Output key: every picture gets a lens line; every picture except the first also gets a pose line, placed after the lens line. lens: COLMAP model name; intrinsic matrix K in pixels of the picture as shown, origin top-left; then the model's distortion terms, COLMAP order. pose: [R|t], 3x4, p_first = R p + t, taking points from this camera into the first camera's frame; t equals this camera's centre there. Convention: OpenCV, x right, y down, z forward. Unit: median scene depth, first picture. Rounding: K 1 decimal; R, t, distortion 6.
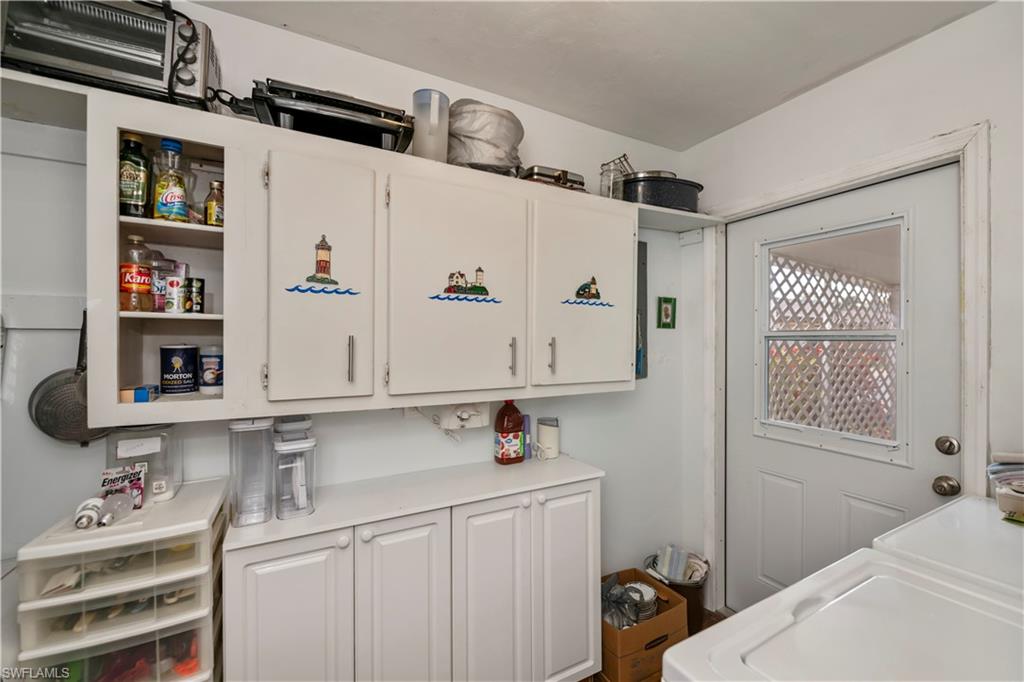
lens RADIAL K [[413.9, 0, 515.7], [0, 413.9, 337.3], [0, 0, 1]] dist [-0.003092, -0.000682]
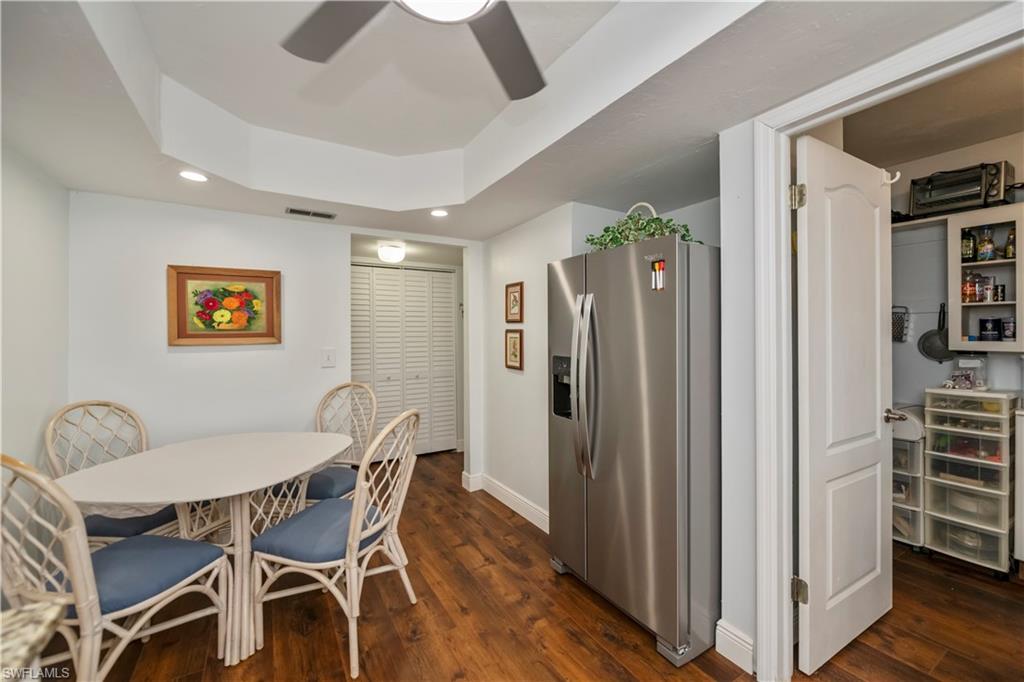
lens RADIAL K [[413.9, 0, 515.7], [0, 413.9, 337.3], [0, 0, 1]] dist [-0.003092, -0.000682]
pose [[0.049969, 0.002792, -0.998747, 1.210794], [0.006403, 0.999975, 0.003116, 0.103186], [0.998730, -0.006551, 0.049949, -1.587861]]
